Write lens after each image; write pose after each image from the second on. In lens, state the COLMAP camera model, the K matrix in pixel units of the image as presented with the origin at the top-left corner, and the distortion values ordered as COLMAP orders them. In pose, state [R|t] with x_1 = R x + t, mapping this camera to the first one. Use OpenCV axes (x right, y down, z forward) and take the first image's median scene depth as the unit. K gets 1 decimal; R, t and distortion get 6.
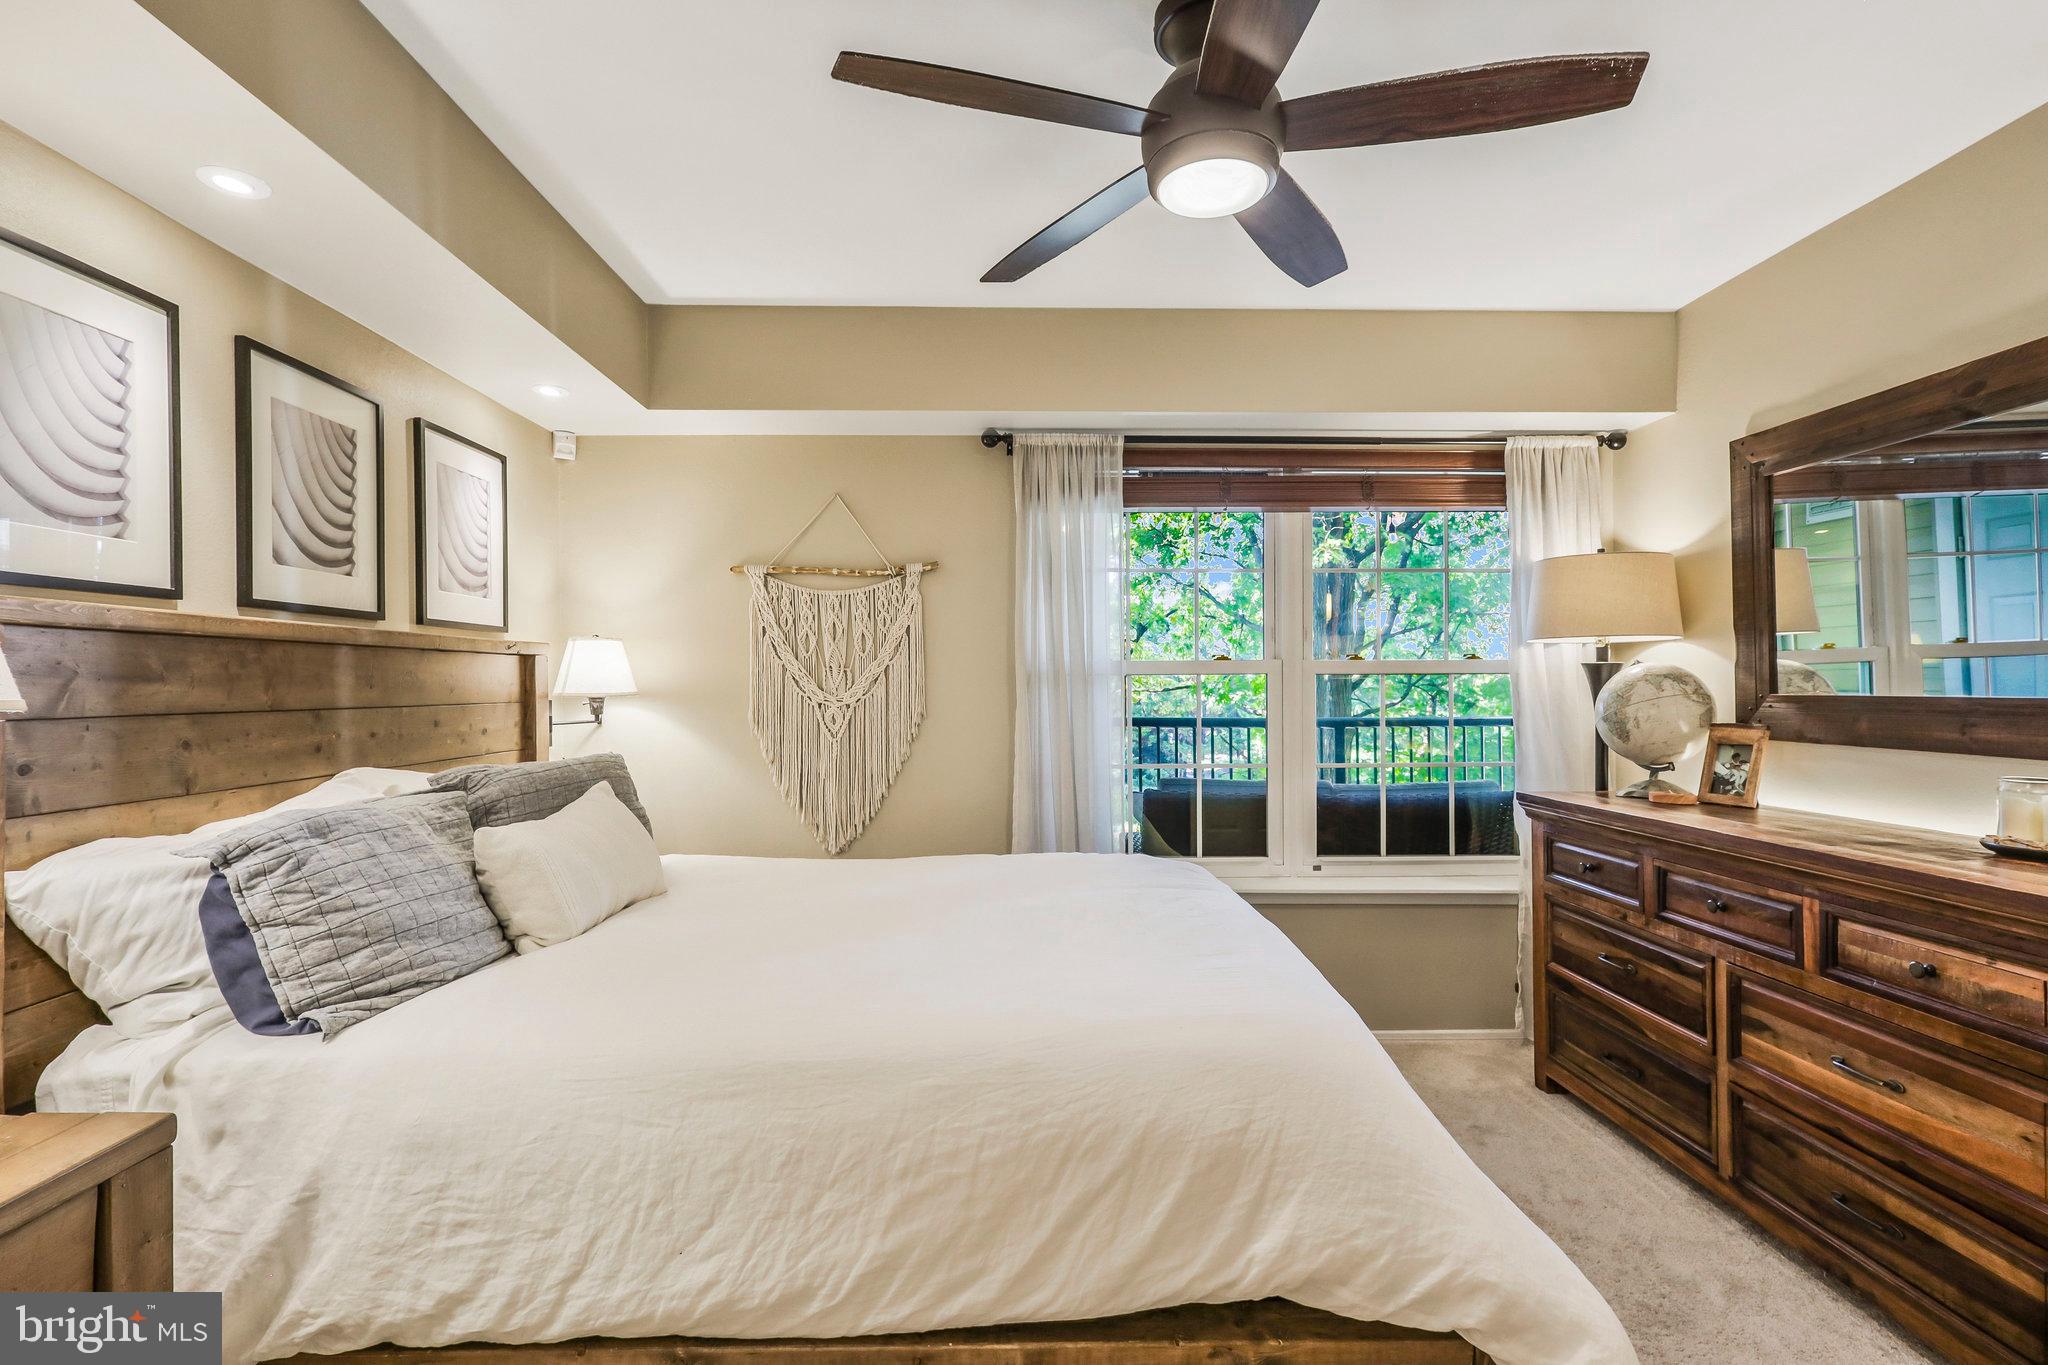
lens RADIAL K [[966.5, 0, 1006.0], [0, 966.5, 681.7], [0, 0, 1]] dist [-0.003975, 0.003147]
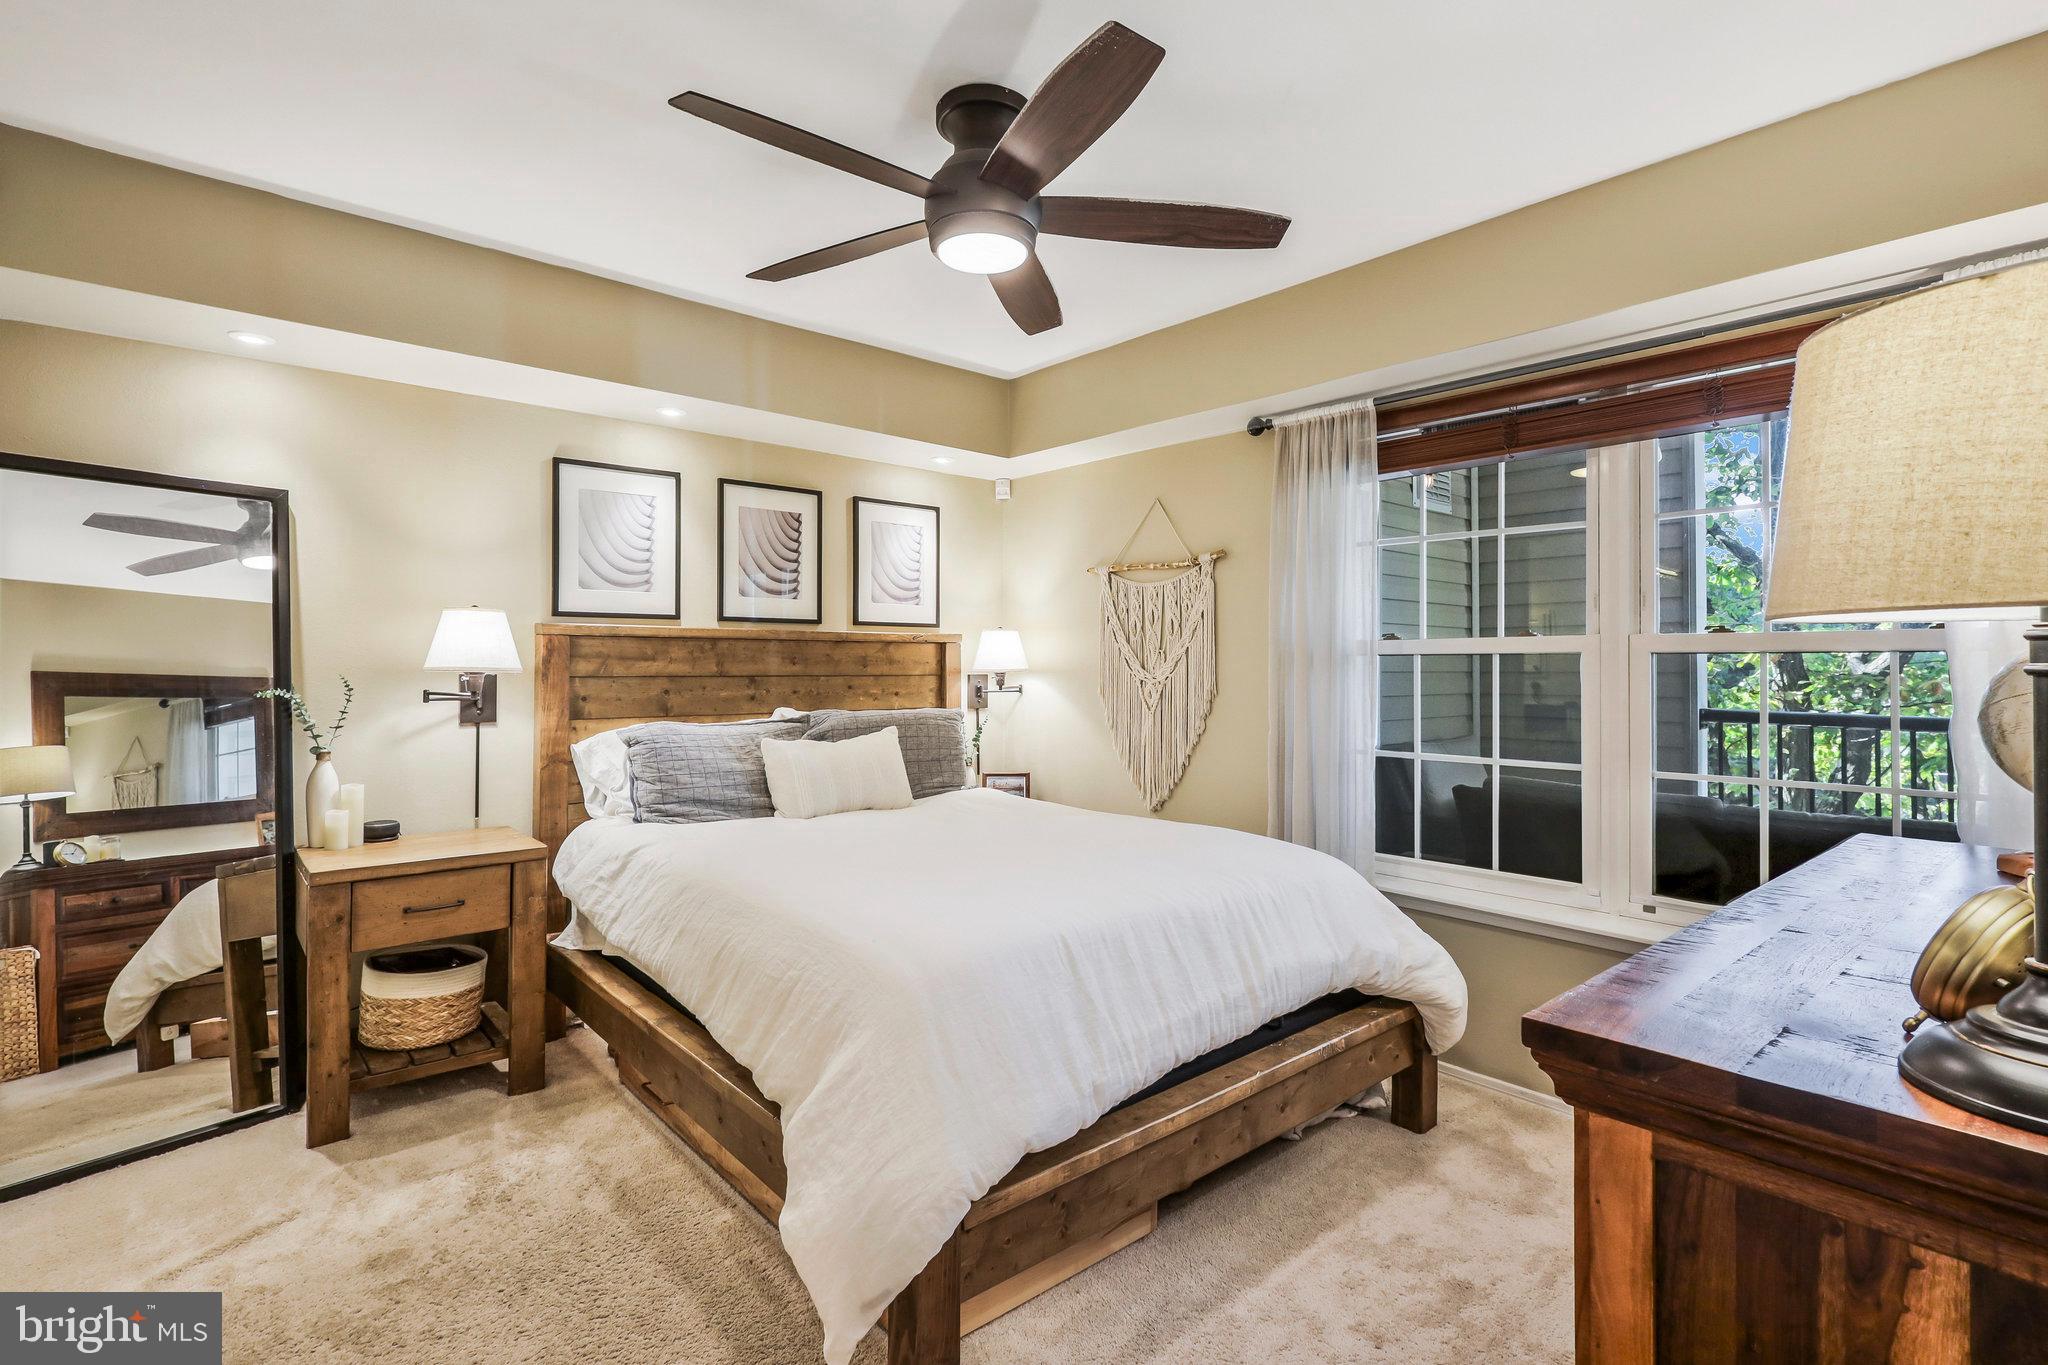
lens RADIAL K [[966.5, 0, 1020.9], [0, 966.5, 656.6], [0, 0, 1]] dist [-0.003975, 0.003147]
pose [[0.648162, -0.005828, -0.761480, 0.620144], [-0.001120, 0.999962, -0.008607, 0.004535], [0.761502, 0.006432, 0.648131, 0.134058]]
